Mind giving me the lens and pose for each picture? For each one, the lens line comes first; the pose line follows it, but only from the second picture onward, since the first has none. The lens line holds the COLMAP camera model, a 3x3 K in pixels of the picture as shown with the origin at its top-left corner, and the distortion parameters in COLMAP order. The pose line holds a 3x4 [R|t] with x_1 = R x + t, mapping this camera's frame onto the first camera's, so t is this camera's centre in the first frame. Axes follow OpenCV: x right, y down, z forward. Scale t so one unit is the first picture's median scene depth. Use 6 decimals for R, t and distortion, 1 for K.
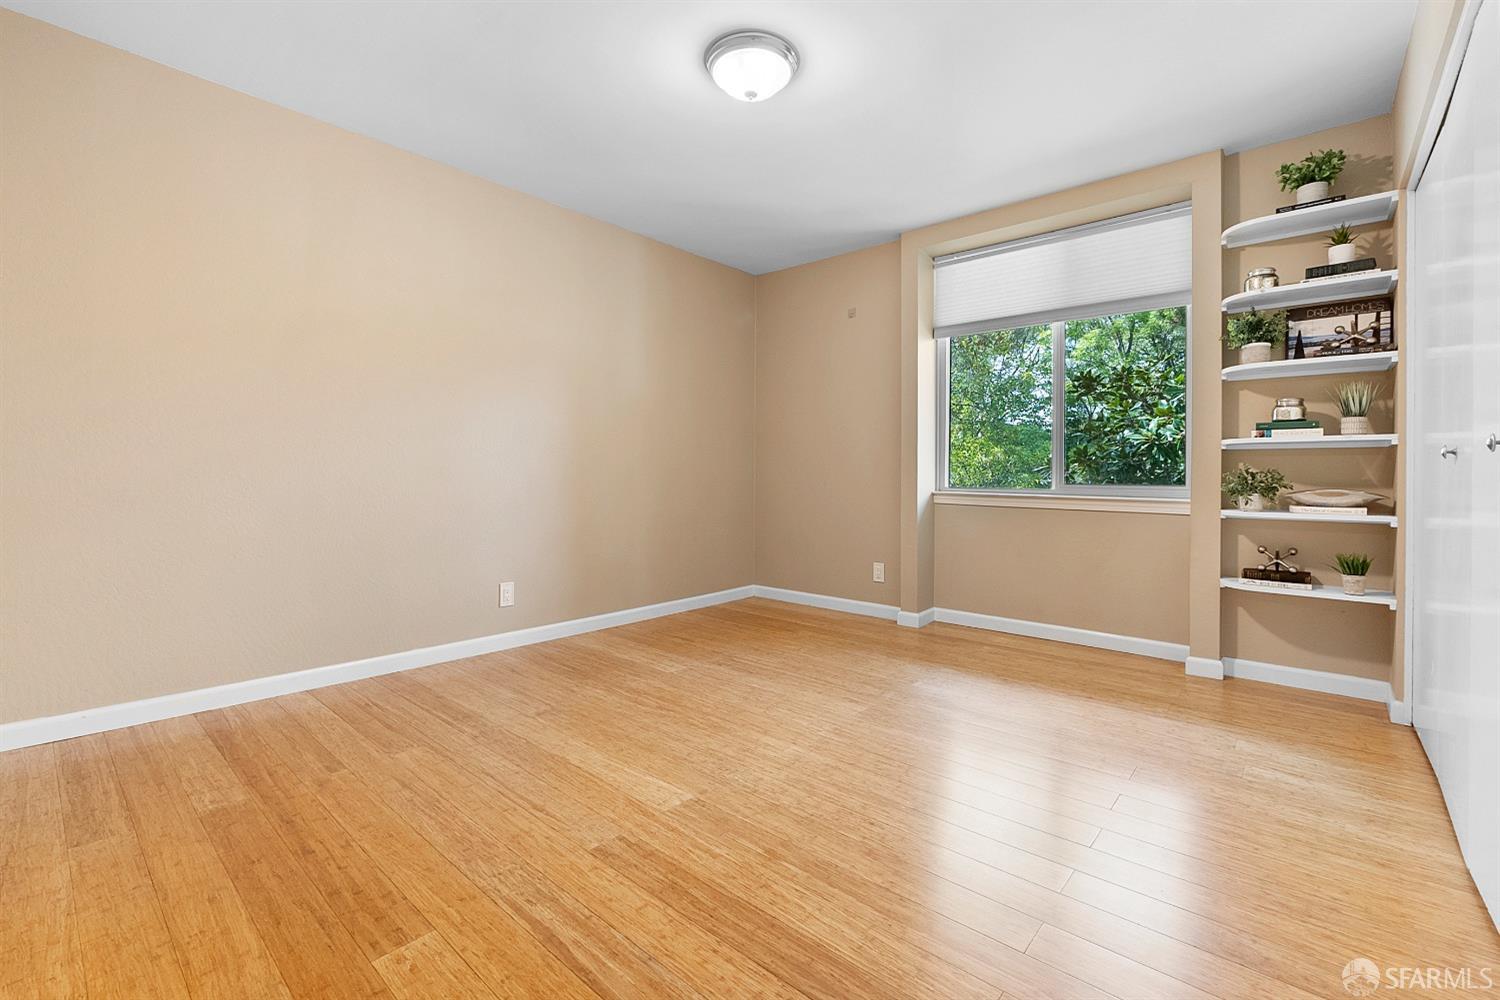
lens RADIAL K [[648.2, 0, 744.0], [0, 648.2, 480.3], [0, 0, 1]] dist [-0.000248, -0.000202]
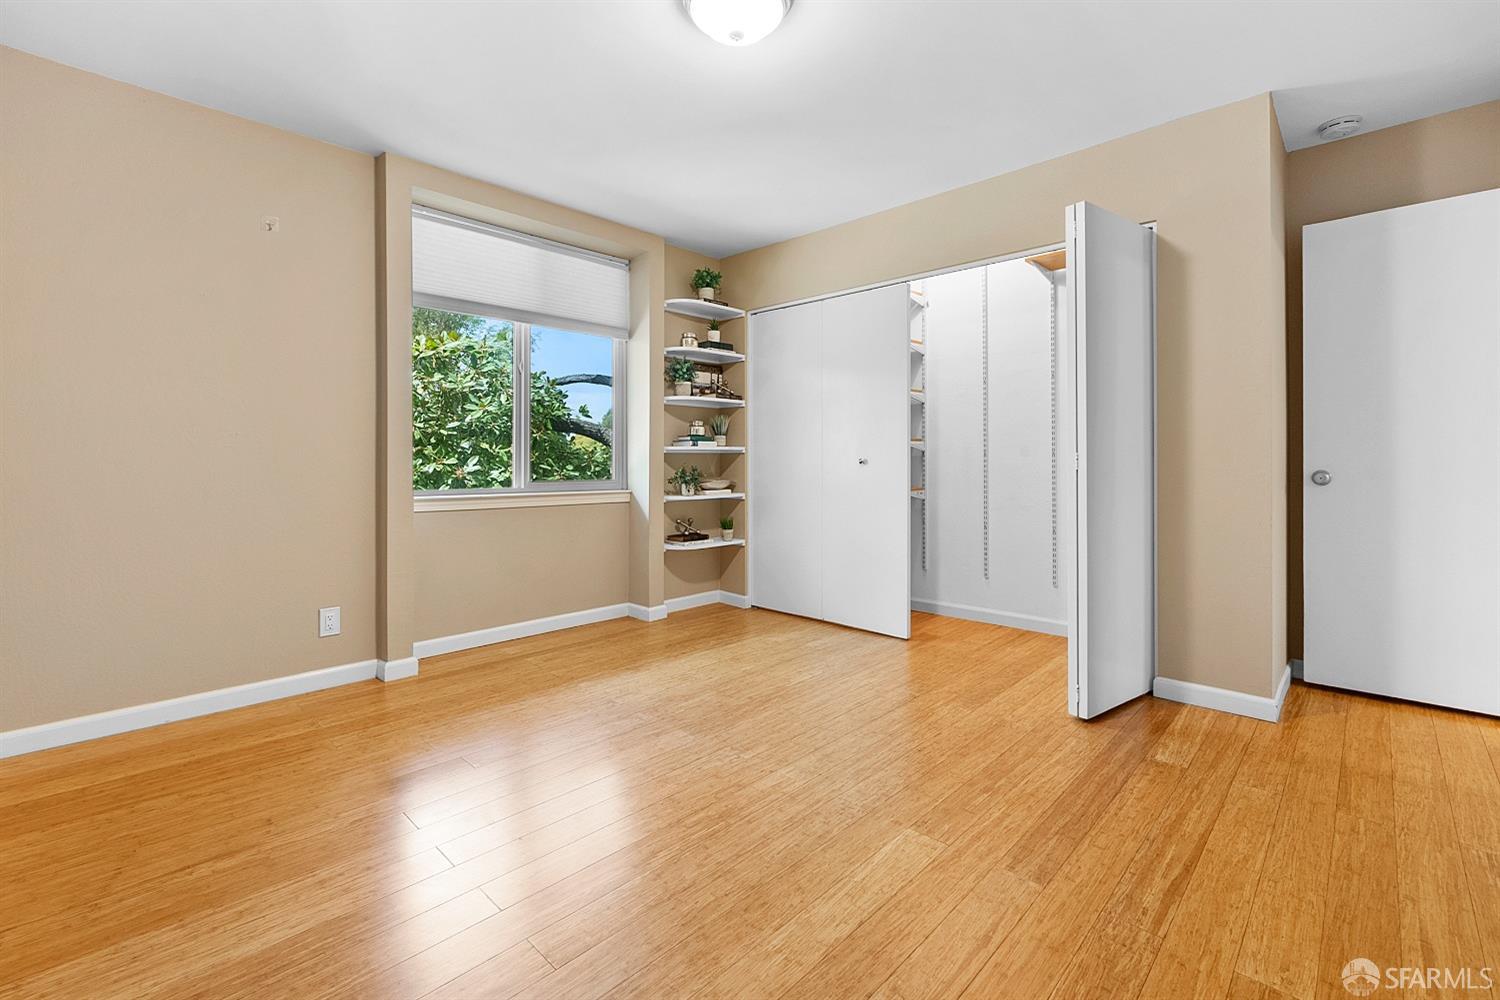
lens RADIAL K [[648.5, 0, 760.2], [0, 648.5, 460.9], [0, 0, 1]] dist [-0.003538, 0.000131]
pose [[0.035904, -0.009929, 0.999306, -0.829843], [0.010619, 0.999898, 0.009553, -0.052377], [-0.999299, 0.010269, 0.036006, 0.945151]]
